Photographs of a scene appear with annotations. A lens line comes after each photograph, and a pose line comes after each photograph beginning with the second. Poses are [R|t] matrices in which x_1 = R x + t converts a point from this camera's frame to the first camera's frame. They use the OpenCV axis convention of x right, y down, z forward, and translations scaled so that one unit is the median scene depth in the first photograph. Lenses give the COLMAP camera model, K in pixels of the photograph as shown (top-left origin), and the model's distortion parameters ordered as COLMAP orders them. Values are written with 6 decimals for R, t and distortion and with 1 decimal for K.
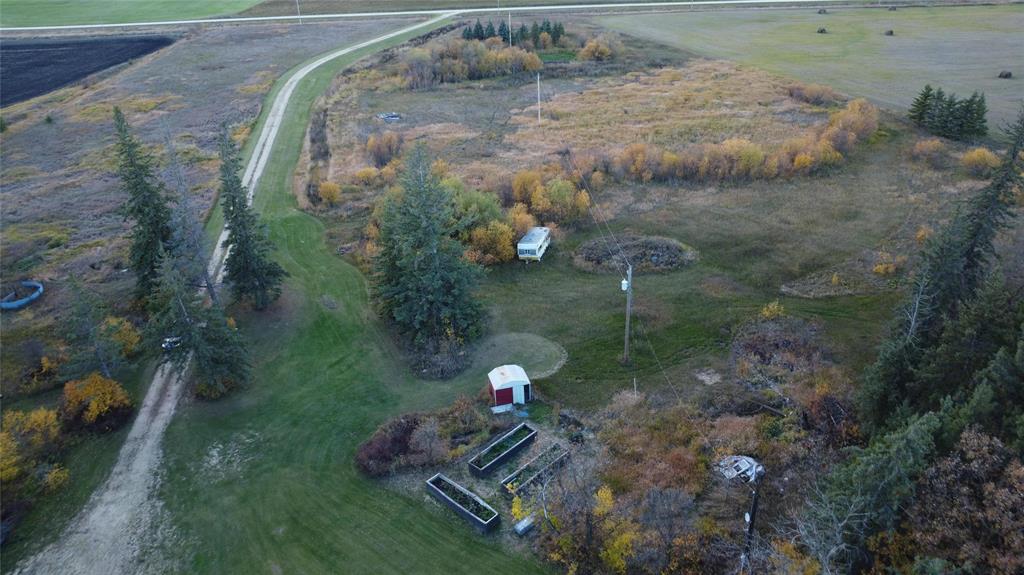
lens RADIAL K [[739.3, 0, 512.7], [0, 739.3, 296.7], [0, 0, 1]] dist [-0.036605, 0.000312]
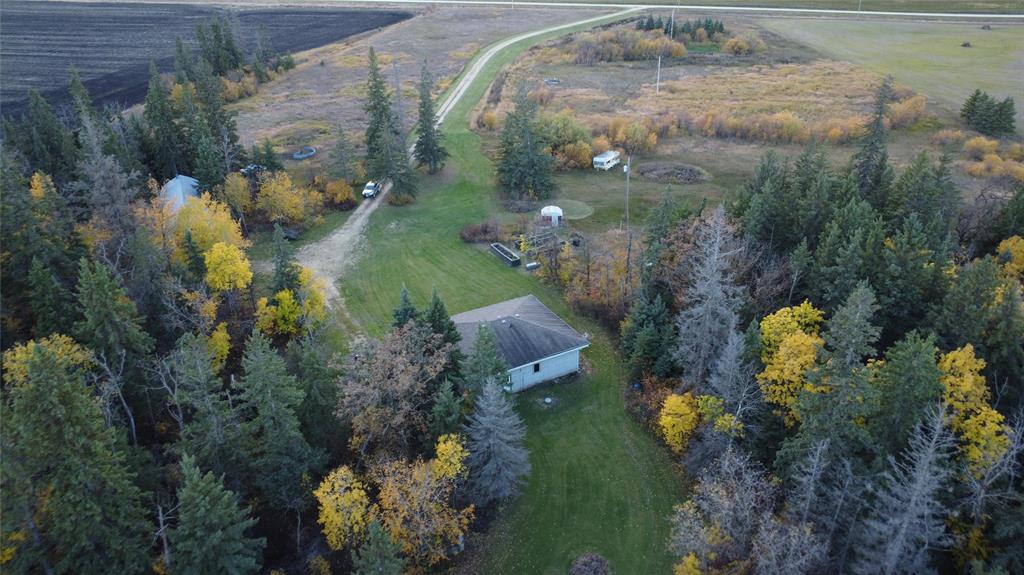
lens RADIAL K [[739.3, 0, 512.7], [0, 739.3, 296.7], [0, 0, 1]] dist [-0.036605, 0.000312]
pose [[0.955932, 0.153481, -0.250275, 0.177790], [-0.151060, 0.988100, 0.028973, 0.127652], [0.251743, 0.010111, 0.967741, -0.347311]]
